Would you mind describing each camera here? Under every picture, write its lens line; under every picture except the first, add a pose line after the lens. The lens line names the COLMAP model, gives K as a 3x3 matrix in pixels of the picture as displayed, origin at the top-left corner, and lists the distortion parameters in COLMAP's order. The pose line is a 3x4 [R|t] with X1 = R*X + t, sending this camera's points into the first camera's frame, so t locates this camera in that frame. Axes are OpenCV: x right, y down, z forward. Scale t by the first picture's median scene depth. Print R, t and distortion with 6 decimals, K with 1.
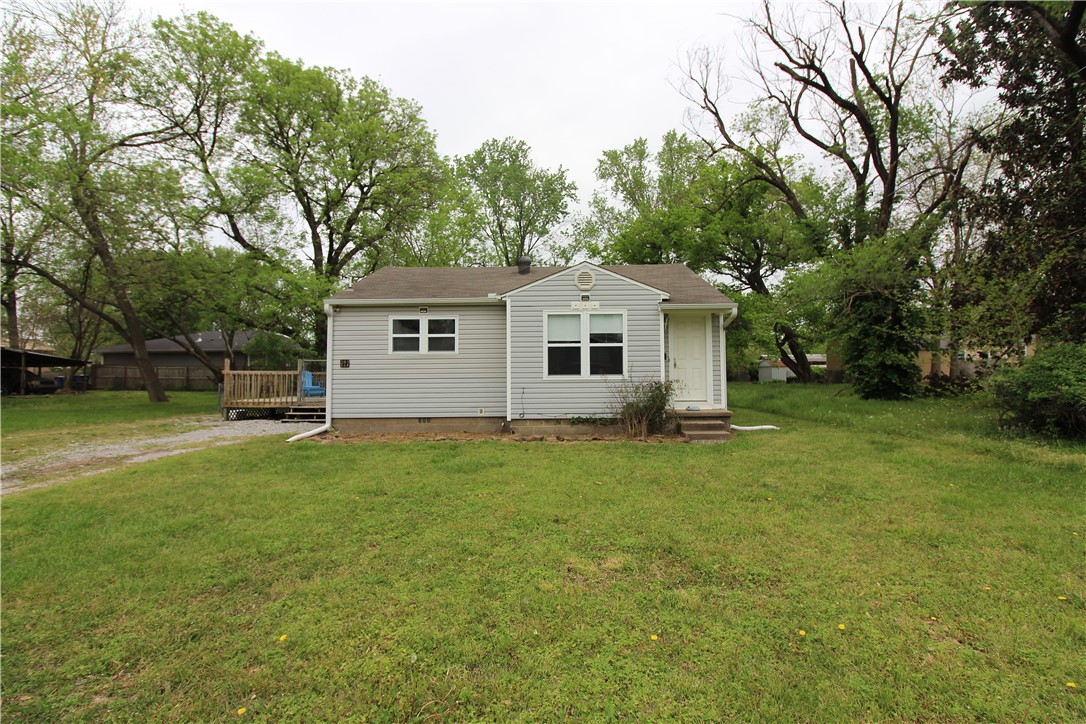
lens RADIAL K [[500.6, 0, 543.2], [0, 500.6, 360.2], [0, 0, 1]] dist [-0.014371, 0.000063]
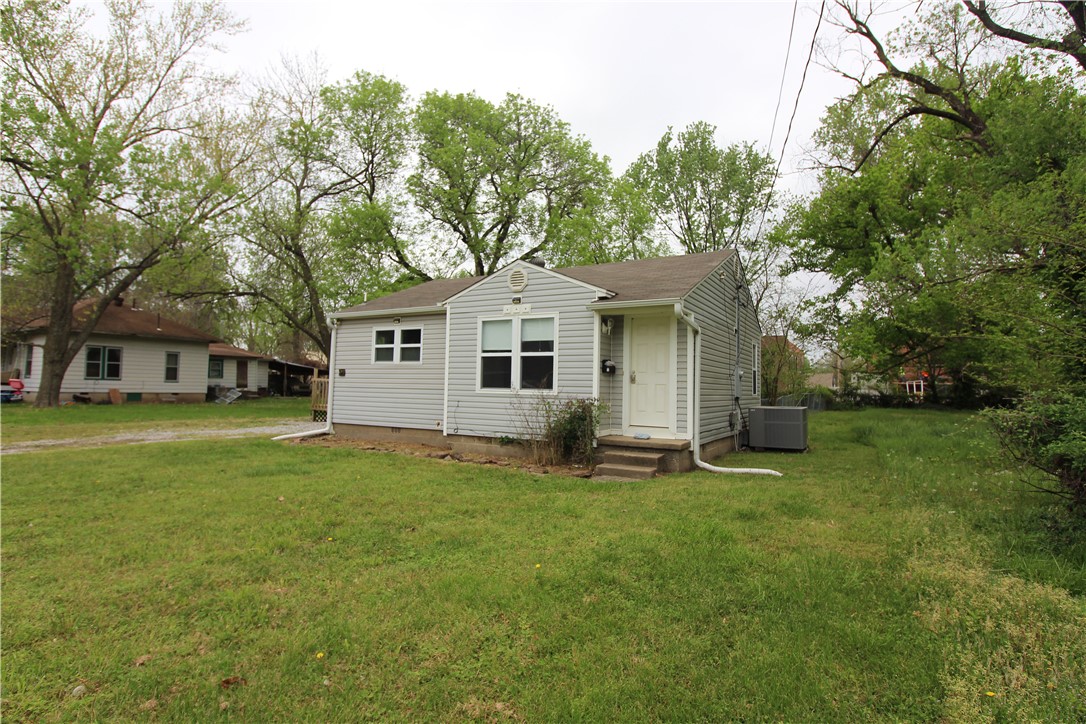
lens RADIAL K [[544.6, 0, 543.2], [0, 544.6, 359.9], [0, 0, 1]] dist [-0.004988, 0.000003]
pose [[0.877677, 0.001357, -0.479250, 0.577442], [-0.015404, 0.999559, -0.025379, 0.002649], [0.479005, 0.029657, 0.877311, 0.188423]]
